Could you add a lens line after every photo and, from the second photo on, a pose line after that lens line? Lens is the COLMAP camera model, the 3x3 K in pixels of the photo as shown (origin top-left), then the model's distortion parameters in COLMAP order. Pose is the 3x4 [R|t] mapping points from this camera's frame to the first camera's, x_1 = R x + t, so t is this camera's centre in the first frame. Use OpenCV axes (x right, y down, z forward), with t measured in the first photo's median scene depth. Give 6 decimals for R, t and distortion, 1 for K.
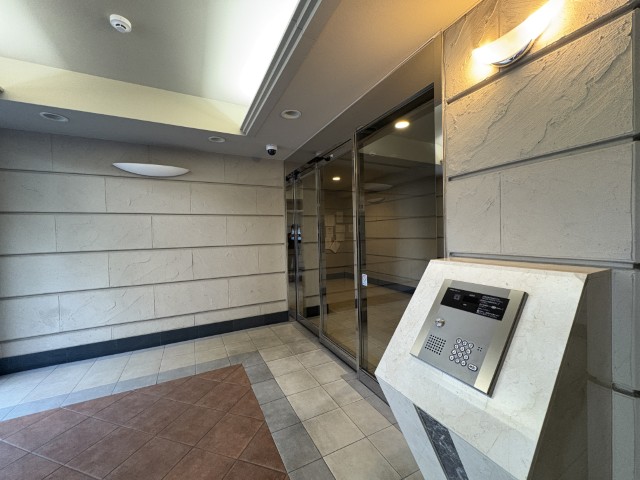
lens RADIAL K [[255.0, 0, 320.6], [0, 255.0, 239.4], [0, 0, 1]] dist [-0.000352, 0.000201]
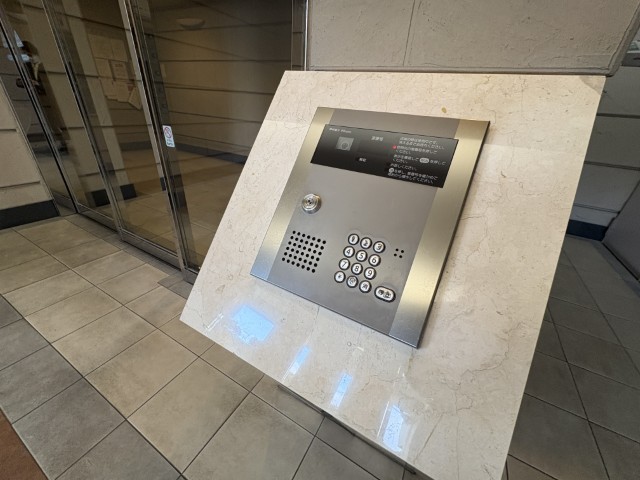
lens RADIAL K [[255.0, 0, 320.6], [0, 255.0, 239.4], [0, 0, 1]] dist [-0.000352, 0.000201]
pose [[0.826344, -0.192950, 0.529080, 0.104999], [-0.074566, 0.893717, 0.442391, 0.083515], [-0.558207, -0.405018, 0.724131, 0.291826]]
